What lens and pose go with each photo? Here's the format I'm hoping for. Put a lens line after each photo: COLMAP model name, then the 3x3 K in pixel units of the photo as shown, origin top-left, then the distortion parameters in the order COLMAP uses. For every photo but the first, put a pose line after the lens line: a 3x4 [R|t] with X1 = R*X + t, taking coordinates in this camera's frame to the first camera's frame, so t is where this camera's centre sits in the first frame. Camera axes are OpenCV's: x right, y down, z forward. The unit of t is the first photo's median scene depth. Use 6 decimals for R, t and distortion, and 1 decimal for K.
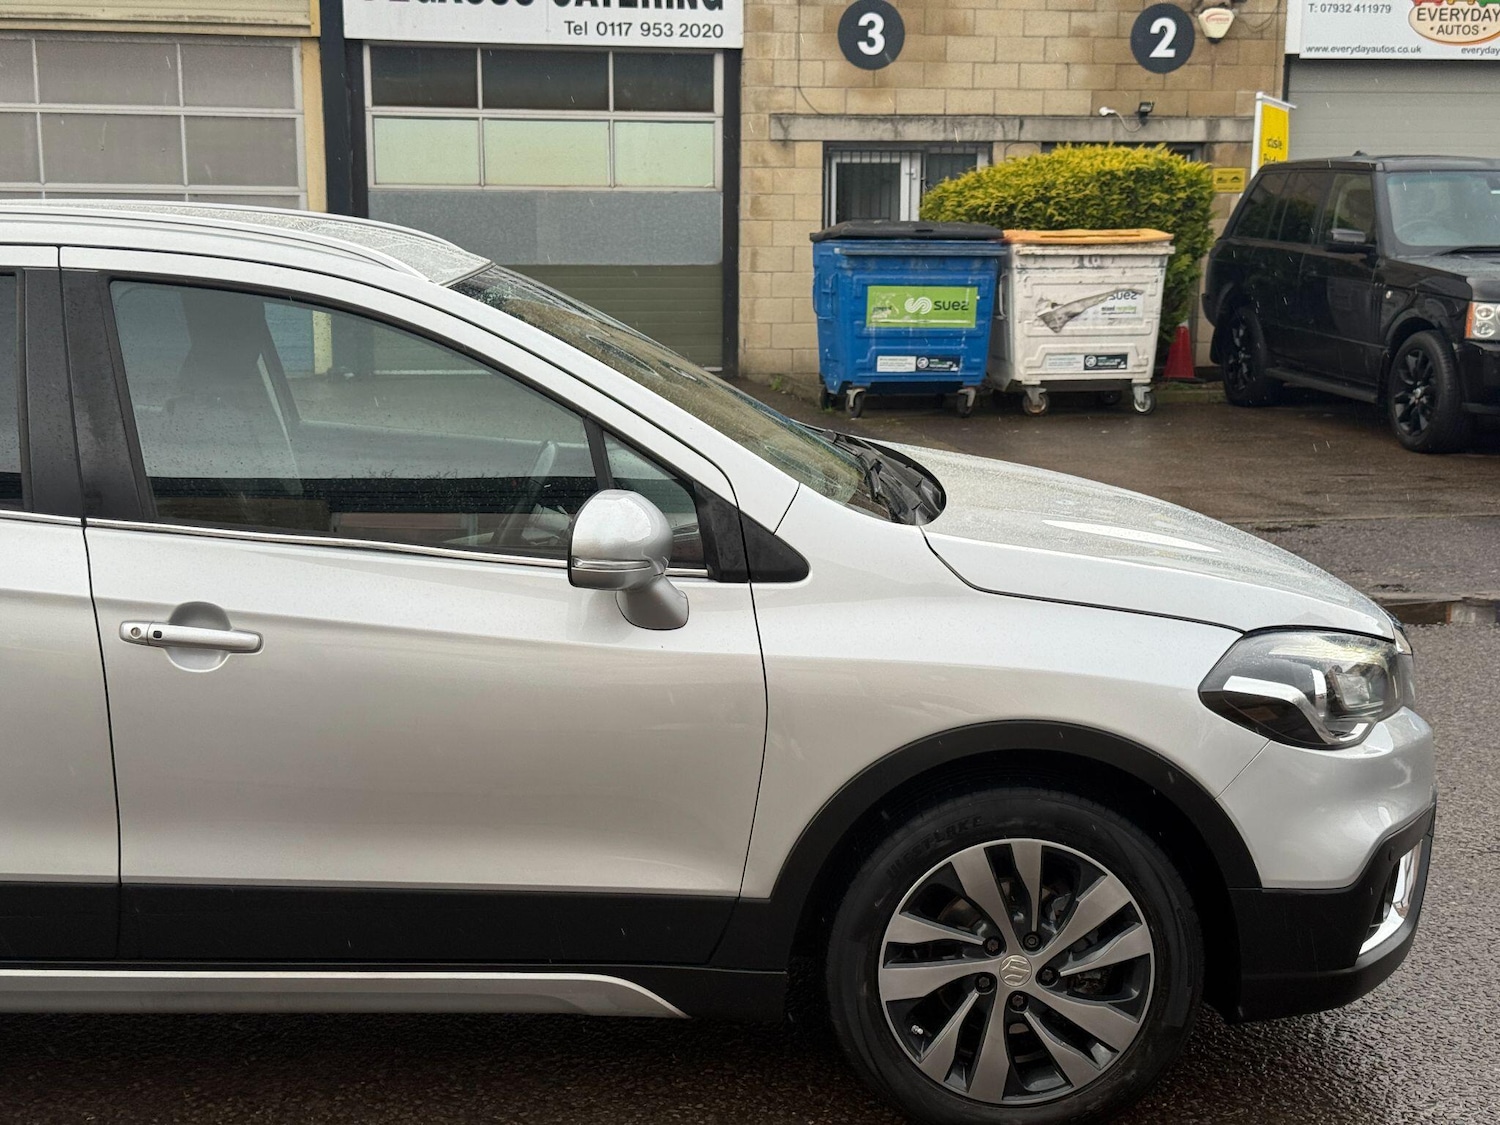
lens RADIAL K [[2097.1, 0, 746.5], [0, 2097.1, 548.5], [0, 0, 1]] dist [0.109989, 0.000000]
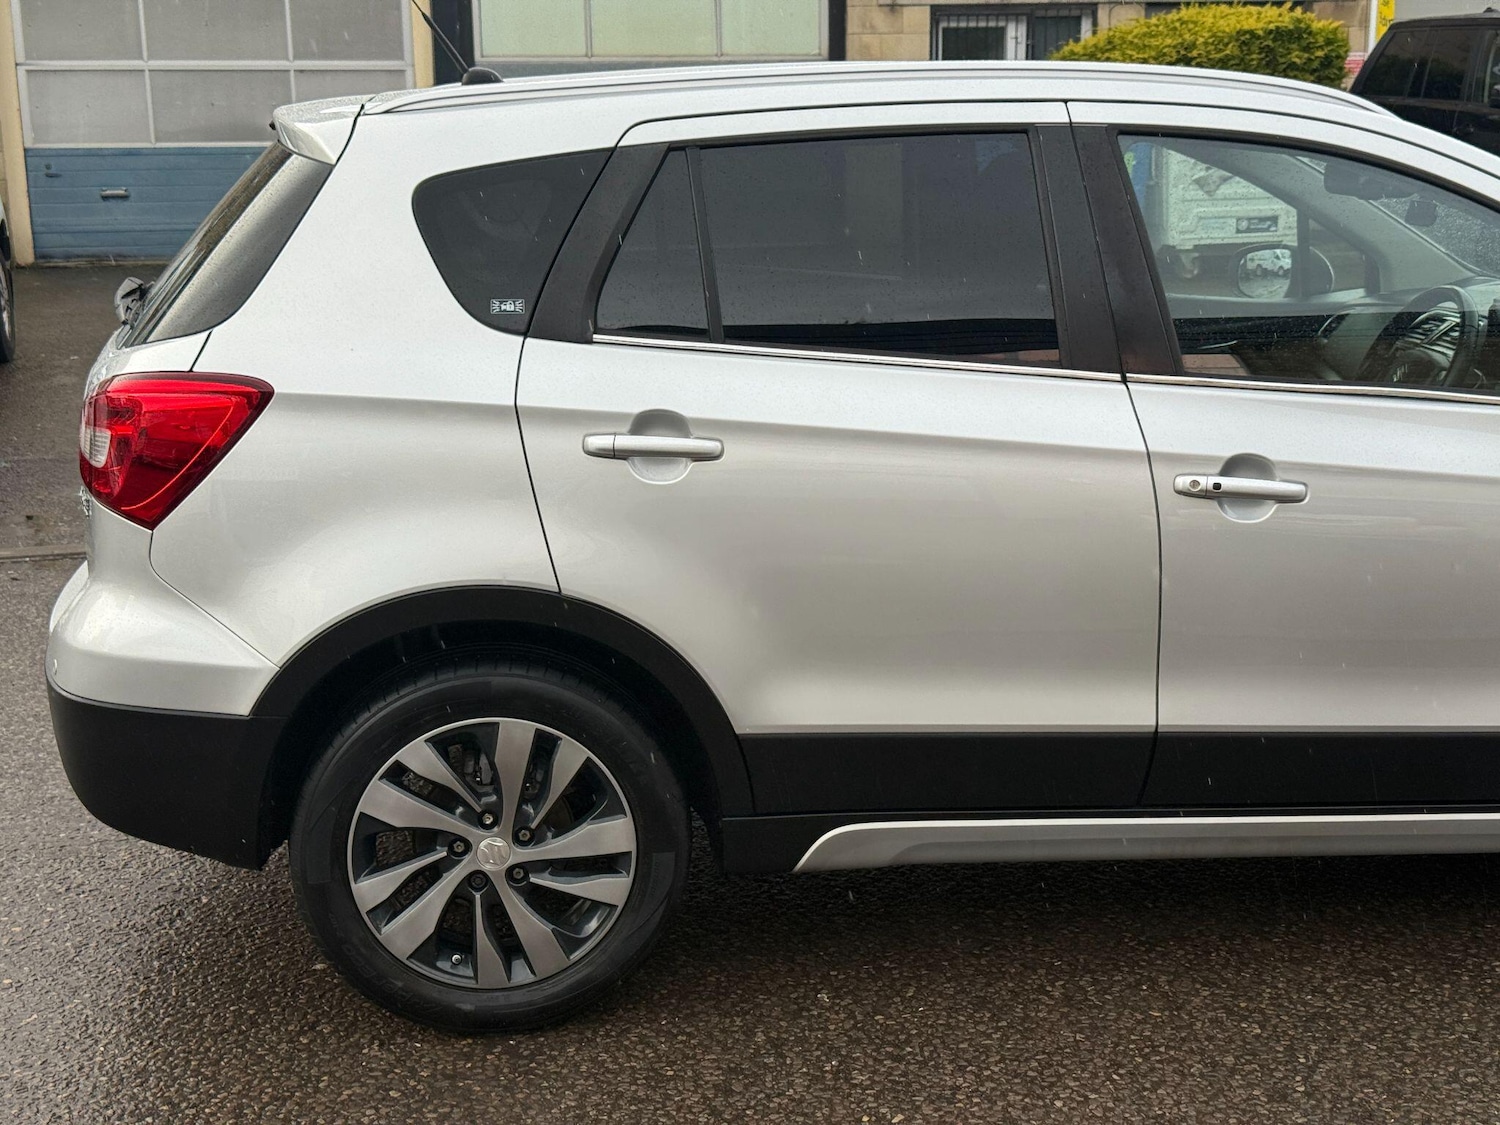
lens RADIAL K [[2097.1, 0, 775.1], [0, 2097.1, 561.0], [0, 0, 1]] dist [0.109989, 0.000000]
pose [[0.997903, -0.027931, 0.058383, -0.120294], [0.024201, 0.997679, 0.063650, 0.001528], [-0.060025, -0.062103, 0.996263, 0.001769]]
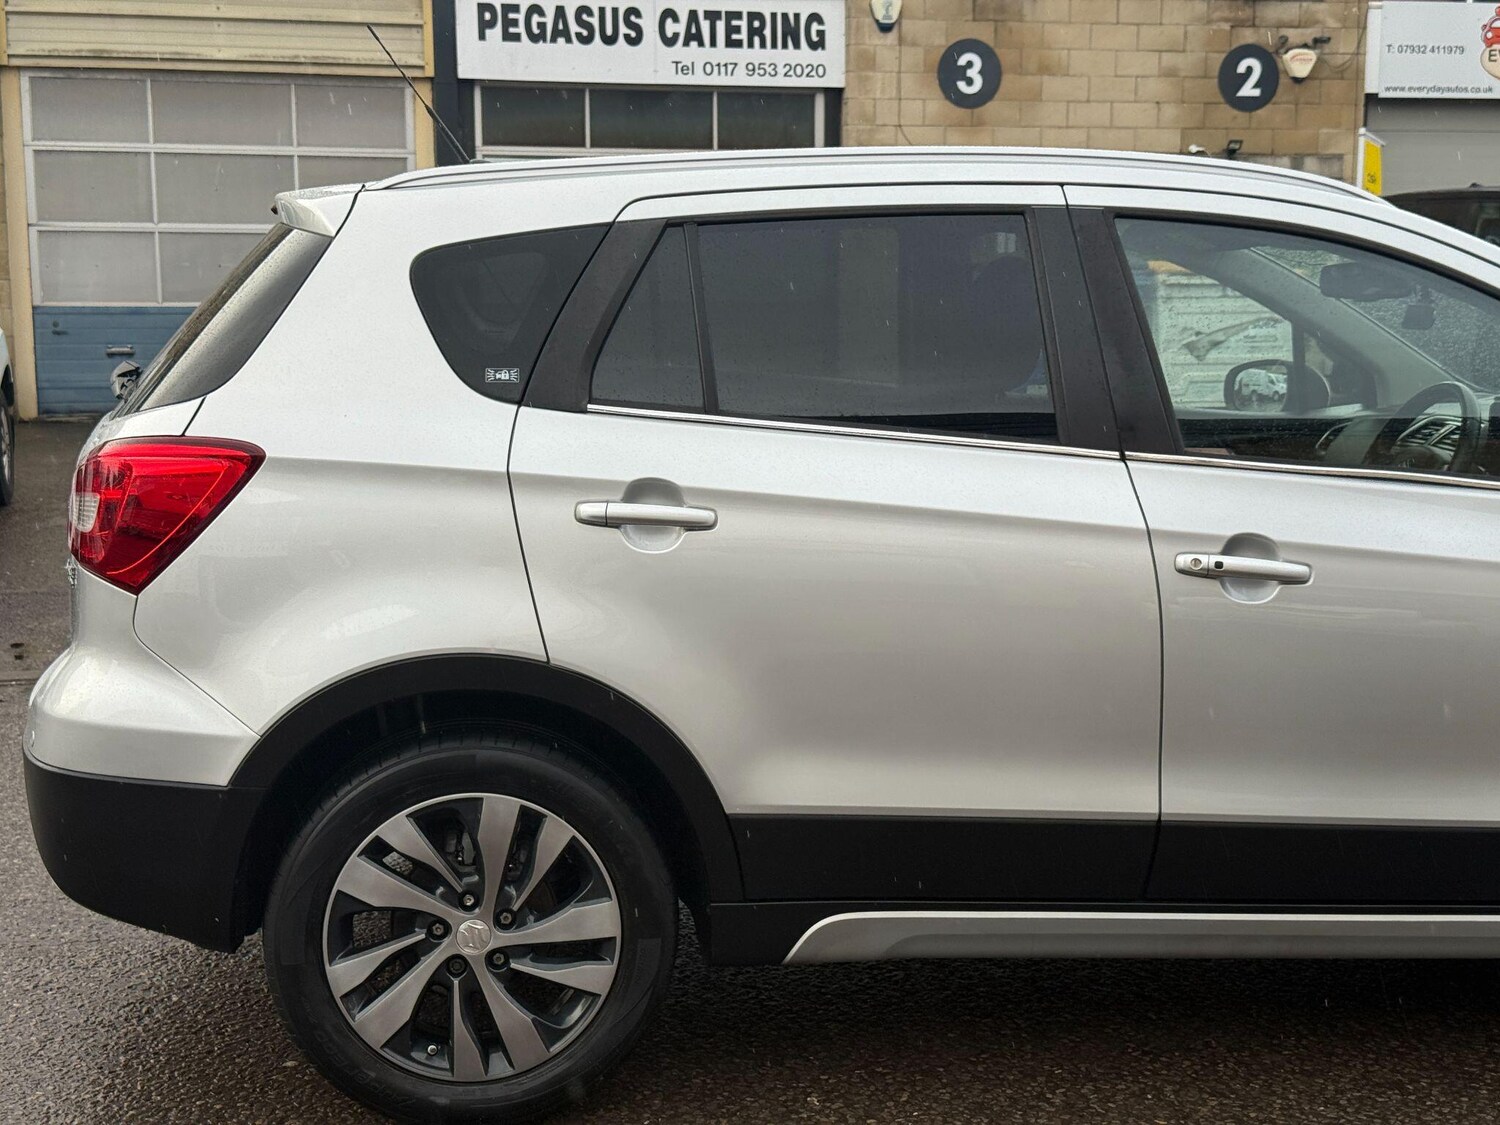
lens RADIAL K [[2097.1, 0, 741.0], [0, 2097.1, 530.9], [0, 0, 1]] dist [0.109989, 0.000000]
pose [[0.998743, -0.011066, 0.048882, -0.120658], [0.012856, 0.999252, -0.036467, 0.012670], [-0.048442, 0.037050, 0.998139, 0.005103]]
